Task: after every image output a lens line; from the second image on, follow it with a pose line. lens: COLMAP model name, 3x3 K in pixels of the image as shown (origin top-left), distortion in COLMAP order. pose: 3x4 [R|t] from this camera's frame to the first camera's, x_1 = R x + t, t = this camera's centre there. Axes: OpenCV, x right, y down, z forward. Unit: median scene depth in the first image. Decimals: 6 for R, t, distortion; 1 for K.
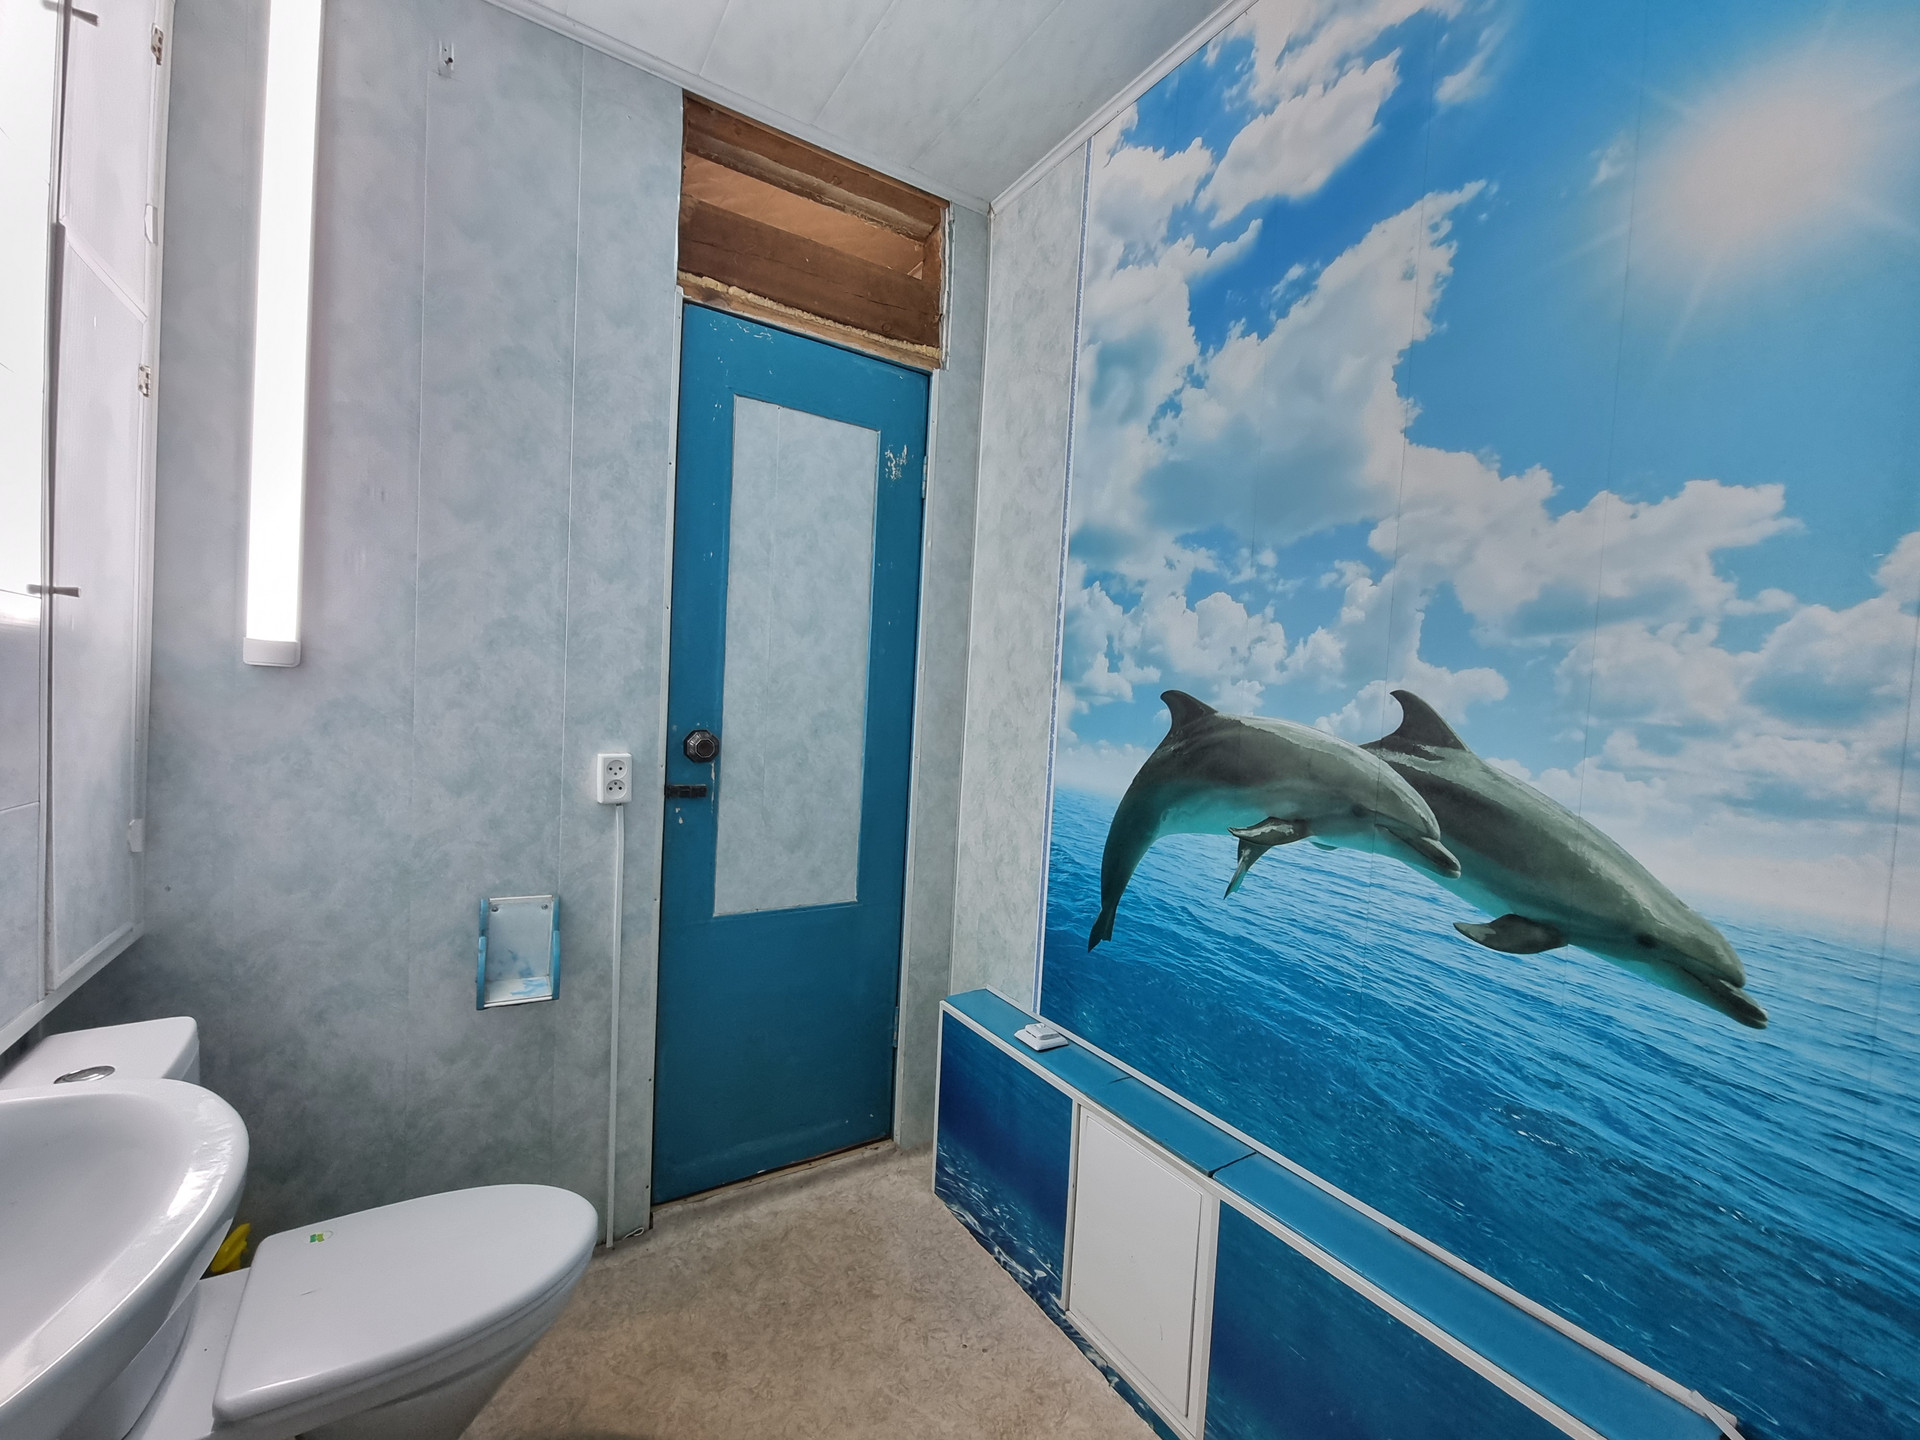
lens RADIAL K [[796.9, 0, 967.2], [0, 796.9, 731.5], [0, 0, 1]] dist [-0.007651, 0.000558]
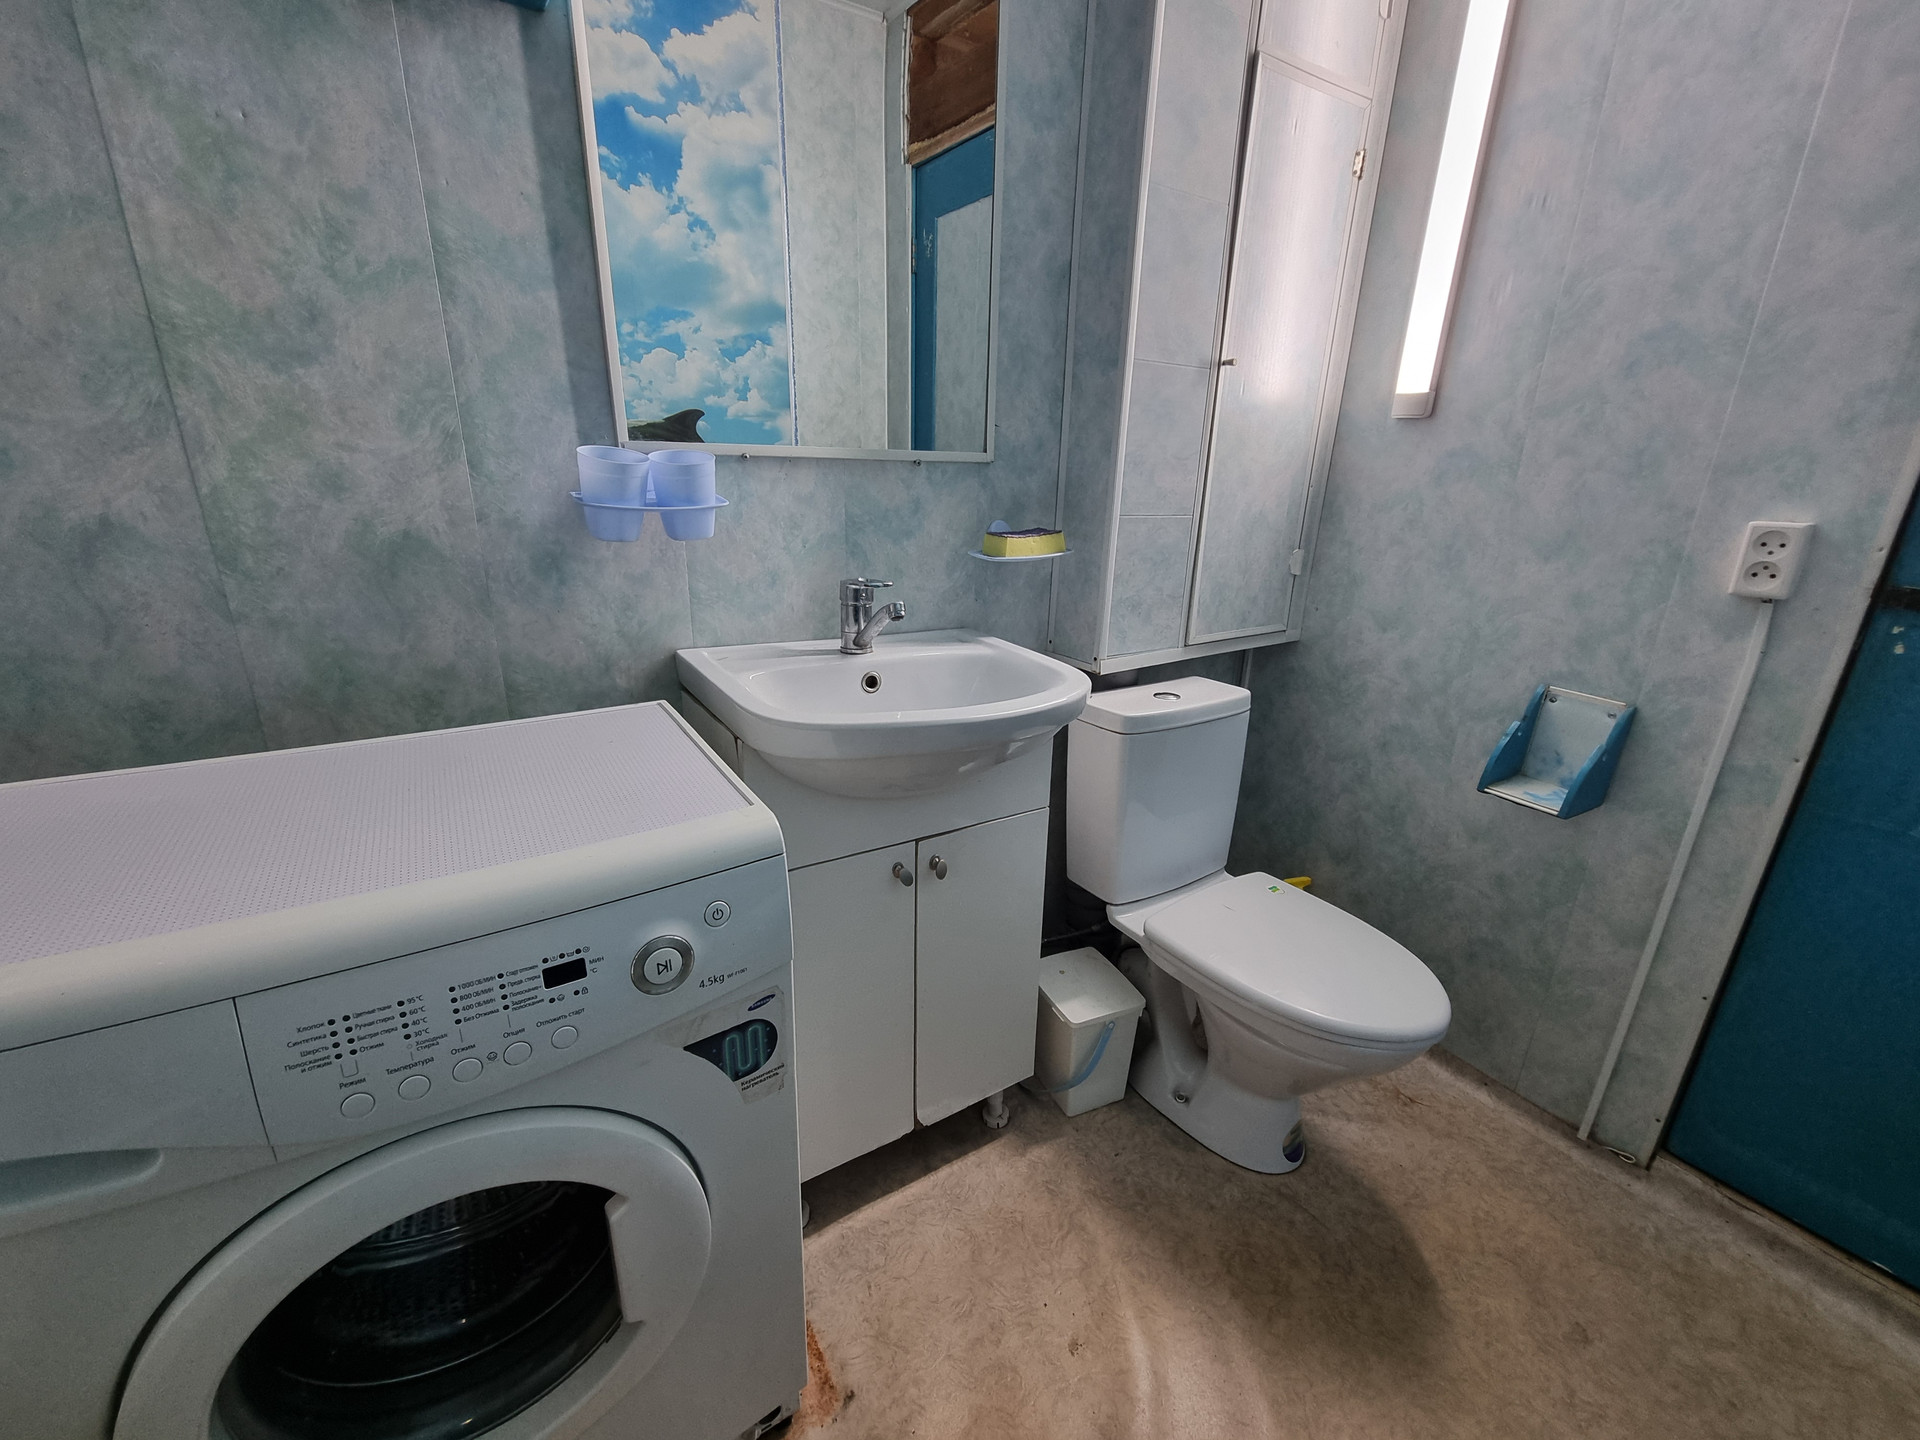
lens RADIAL K [[784.1, 0, 960.6], [0, 784.1, 731.6], [0, 0, 1]] dist [-0.009049, -0.000117]
pose [[-0.003455, 0.275965, -0.961162, 0.234744], [-0.058128, 0.959487, 0.275693, 0.060394], [0.998303, 0.056823, 0.012727, 0.347152]]
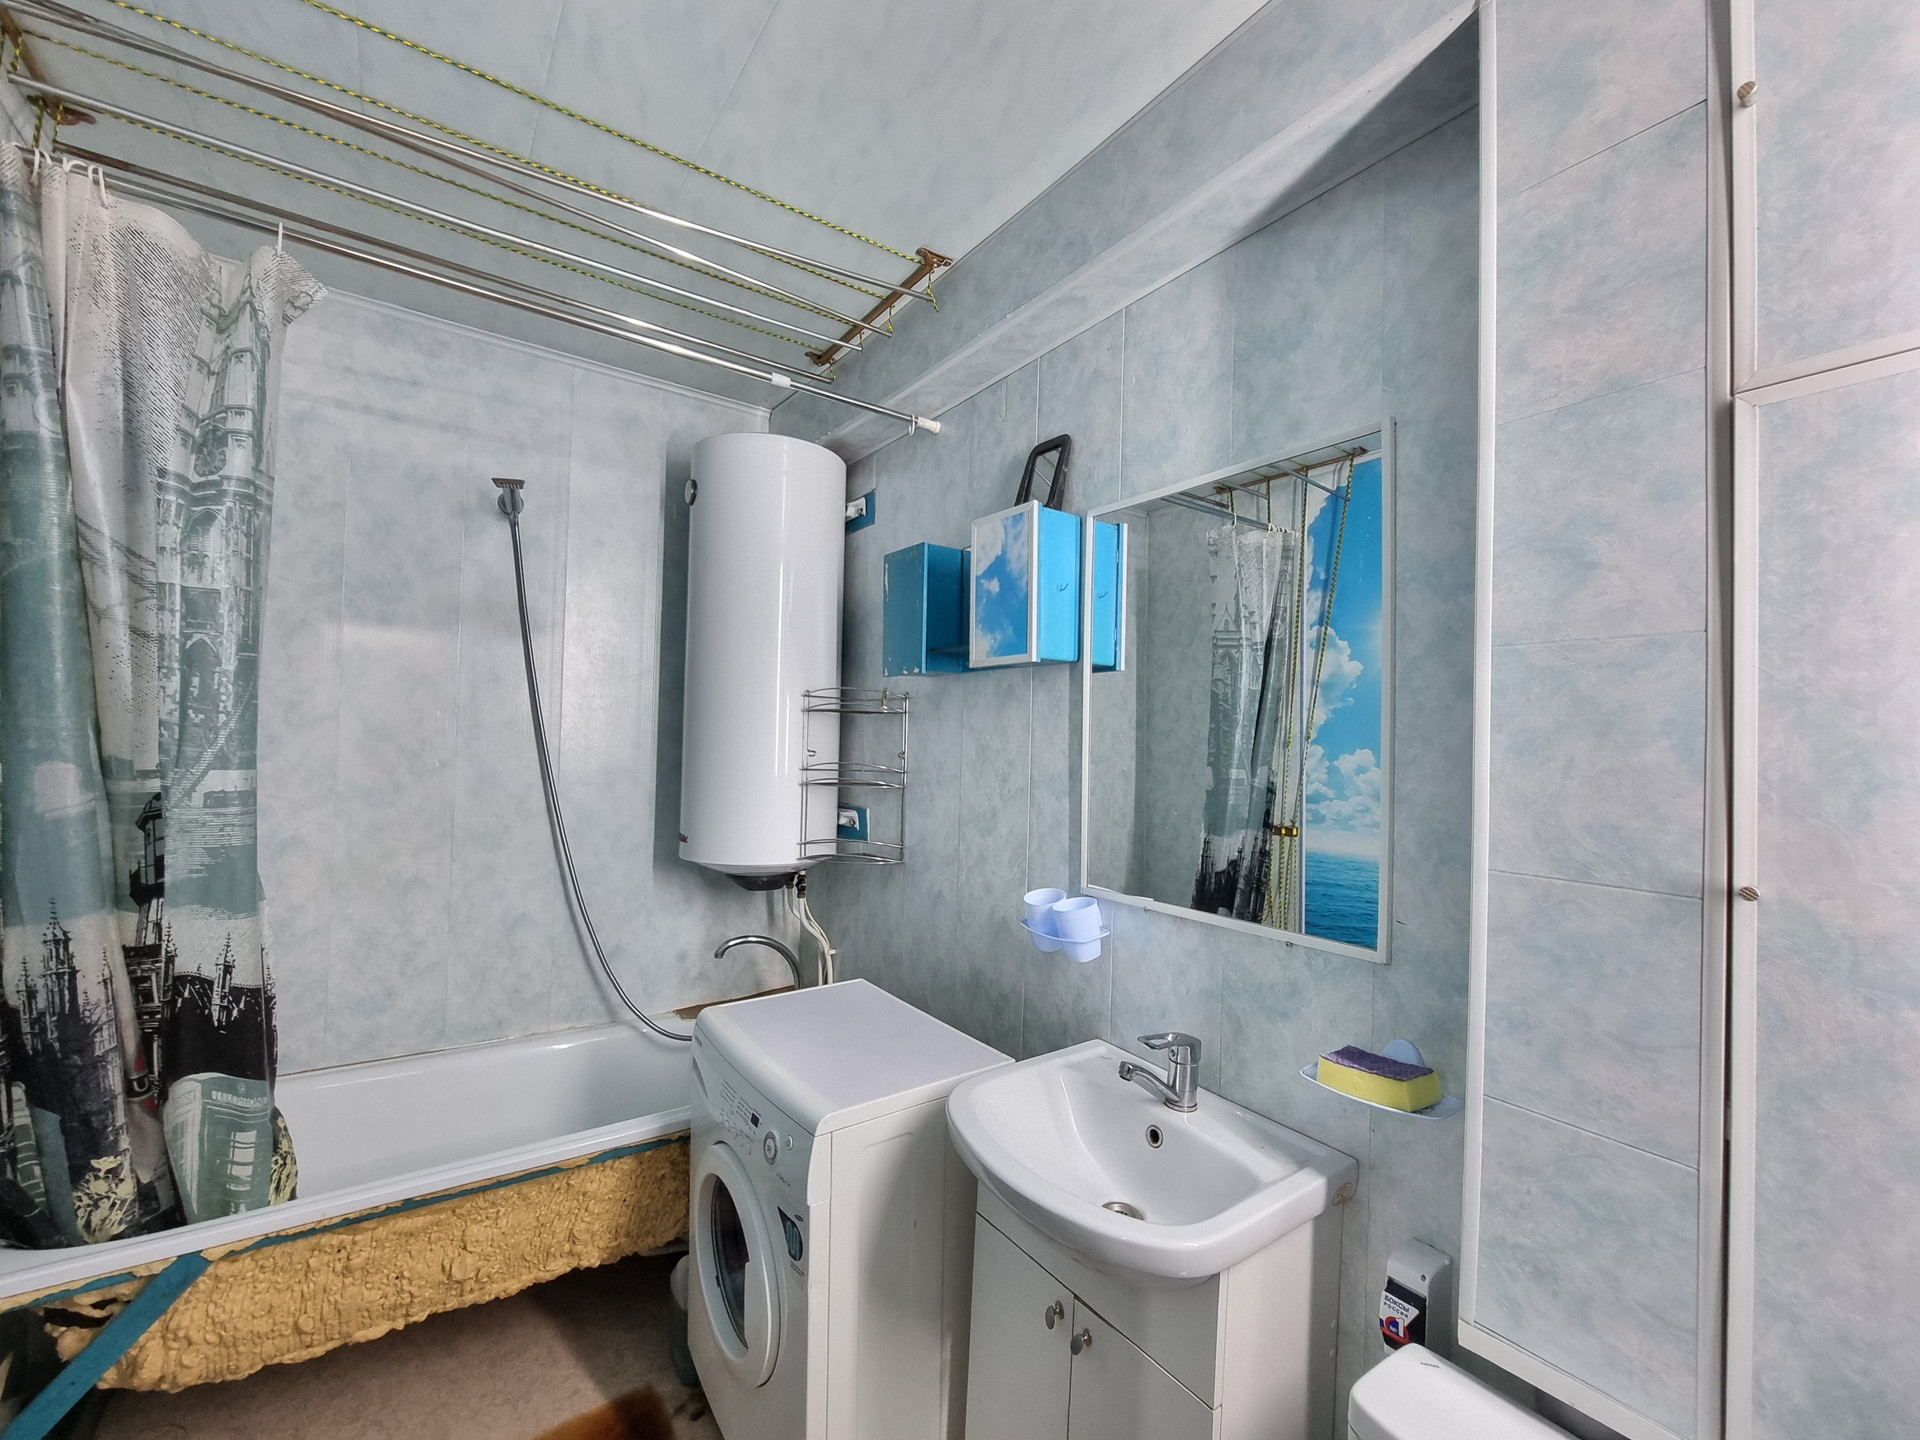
lens RADIAL K [[793.9, 0, 960.0], [0, 793.9, 720.0], [0, 0, 1]] dist [0.000564, 0.000343]
pose [[-0.996698, -0.069686, -0.041668, -0.251011], [-0.069858, 0.997553, 0.002673, -0.180882], [0.041380, 0.005575, -0.999128, 1.064496]]
